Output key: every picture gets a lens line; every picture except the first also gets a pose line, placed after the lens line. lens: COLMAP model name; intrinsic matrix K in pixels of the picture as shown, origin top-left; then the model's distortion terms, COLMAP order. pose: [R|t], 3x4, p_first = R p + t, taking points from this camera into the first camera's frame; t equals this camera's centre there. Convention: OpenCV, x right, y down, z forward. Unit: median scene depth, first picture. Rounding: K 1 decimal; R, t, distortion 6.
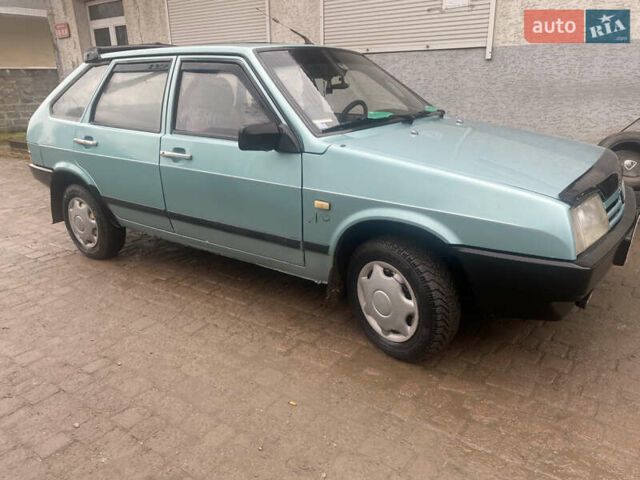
lens RADIAL K [[486.2, 0, 321.4], [0, 486.2, 238.4], [0, 0, 1]] dist [-0.005616, -0.006205]
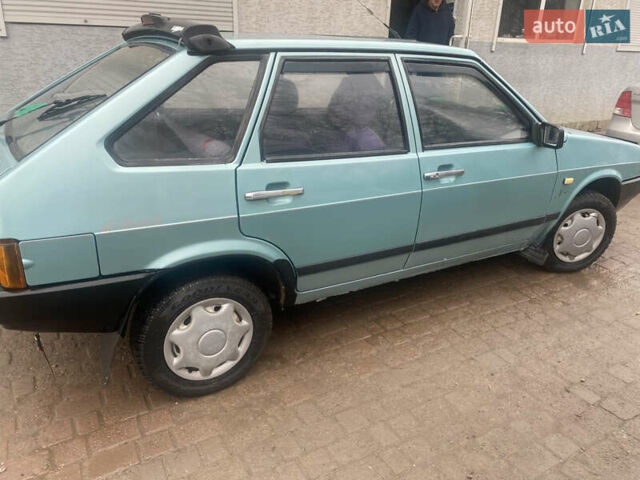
lens RADIAL K [[486.2, 0, 320.6], [0, 486.2, 242.4], [0, 0, 1]] dist [-0.005616, -0.006205]
pose [[0.432426, -0.318137, 0.843680, -1.111063], [0.263475, 0.939432, 0.219200, -0.290008], [-0.862316, 0.127501, 0.490056, 0.747546]]
